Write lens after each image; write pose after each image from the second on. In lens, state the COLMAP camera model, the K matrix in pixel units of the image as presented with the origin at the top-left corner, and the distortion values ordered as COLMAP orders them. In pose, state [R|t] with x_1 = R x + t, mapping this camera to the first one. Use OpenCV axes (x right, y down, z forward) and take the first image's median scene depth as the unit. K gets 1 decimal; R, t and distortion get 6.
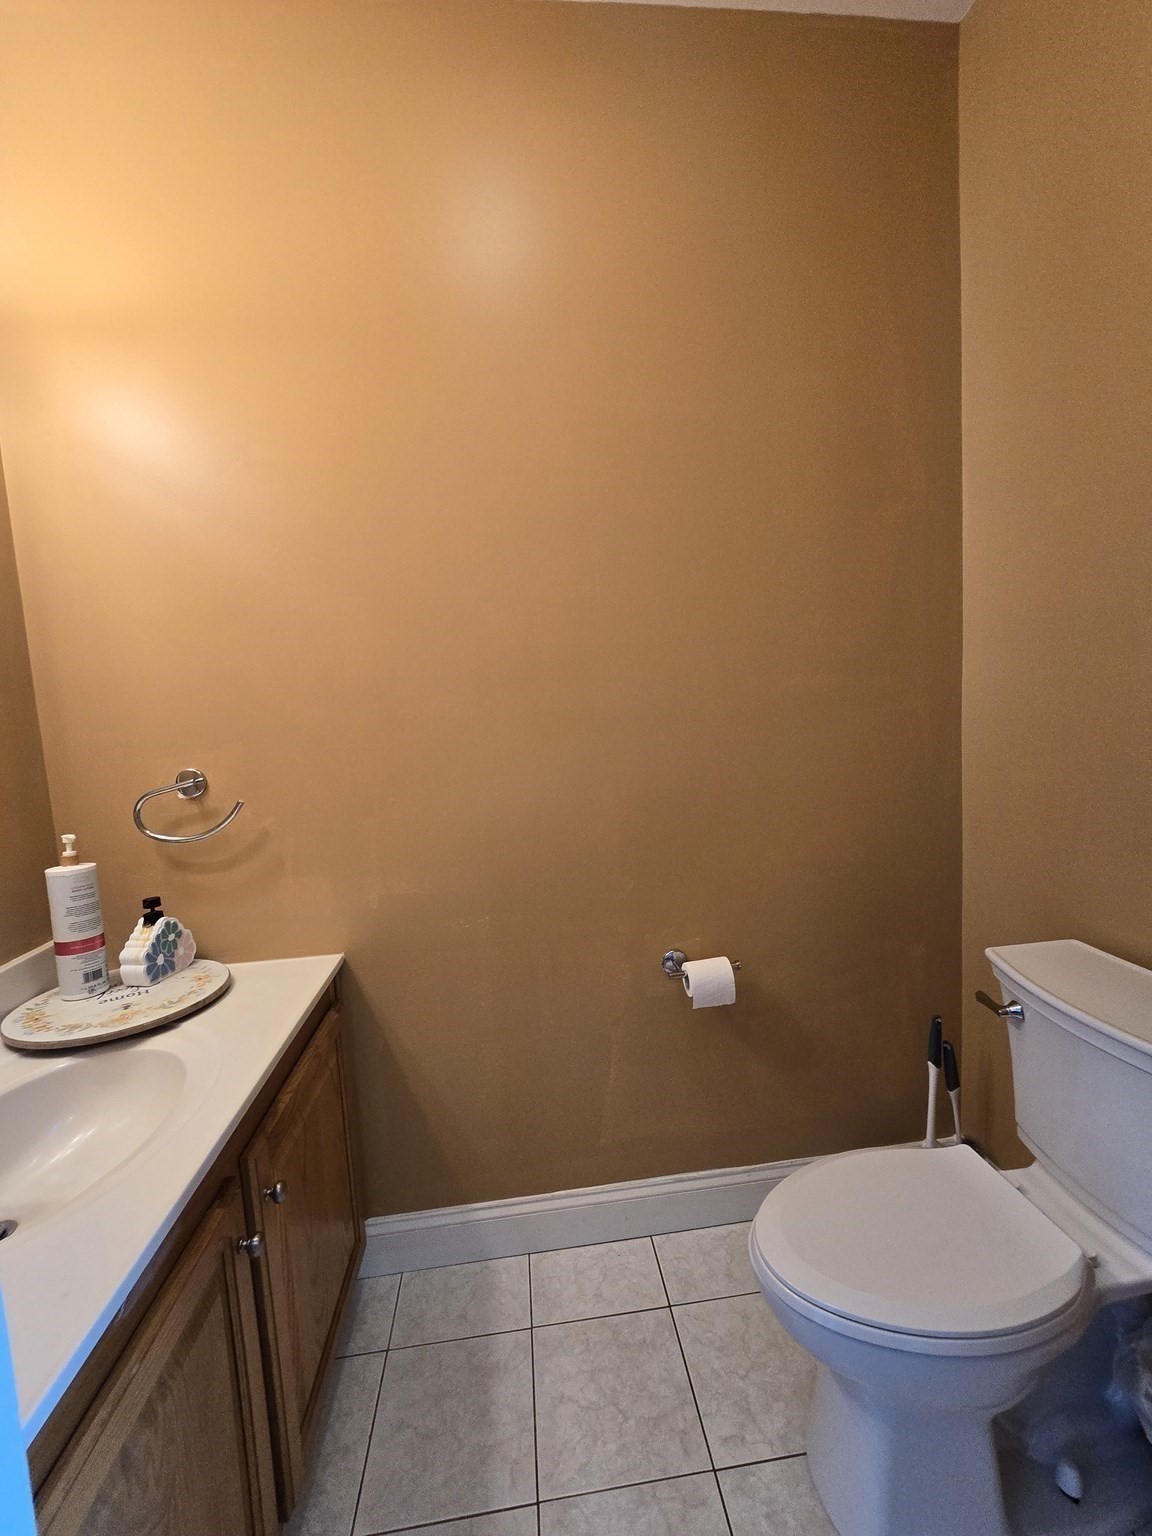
lens RADIAL K [[634.3, 0, 576.0], [0, 634.3, 768.0], [0, 0, 1]] dist [0.000880, 0.000189]
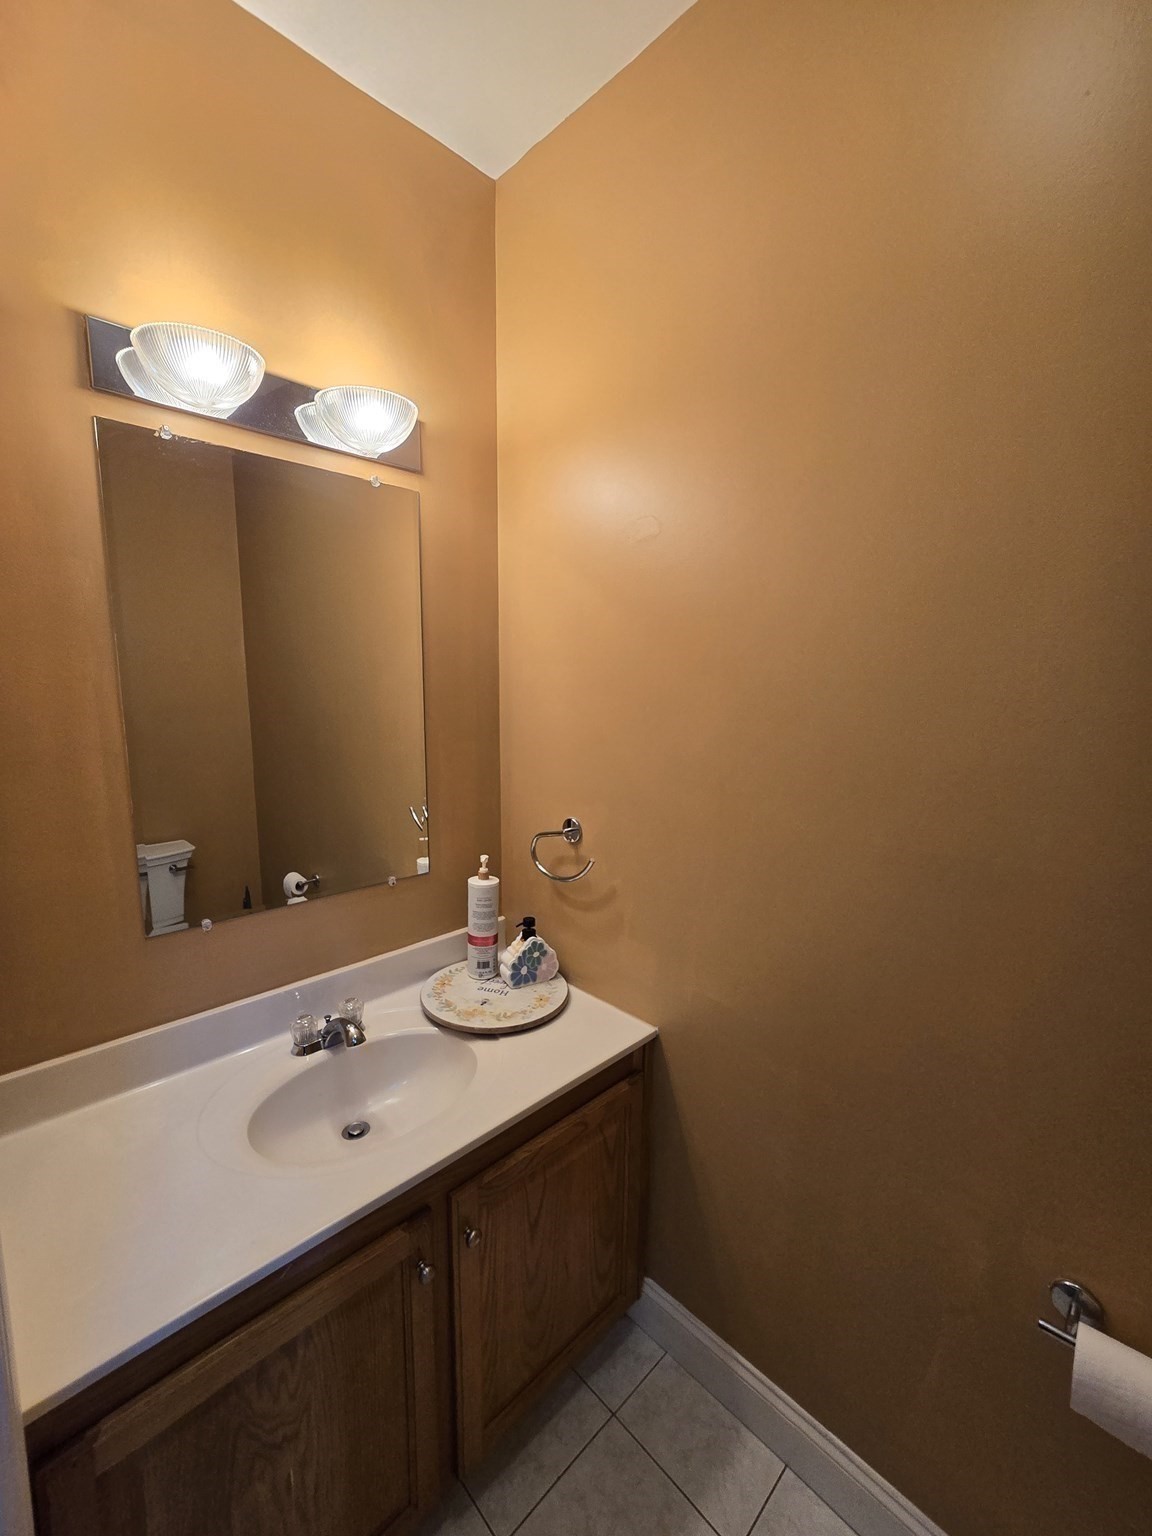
lens RADIAL K [[634.3, 0, 576.0], [0, 634.3, 768.0], [0, 0, 1]] dist [0.000880, 0.000189]
pose [[0.617390, 0.177710, -0.766322, 0.282175], [-0.119457, 0.984031, 0.131956, -0.259739], [0.777535, 0.010074, 0.628759, 0.301661]]
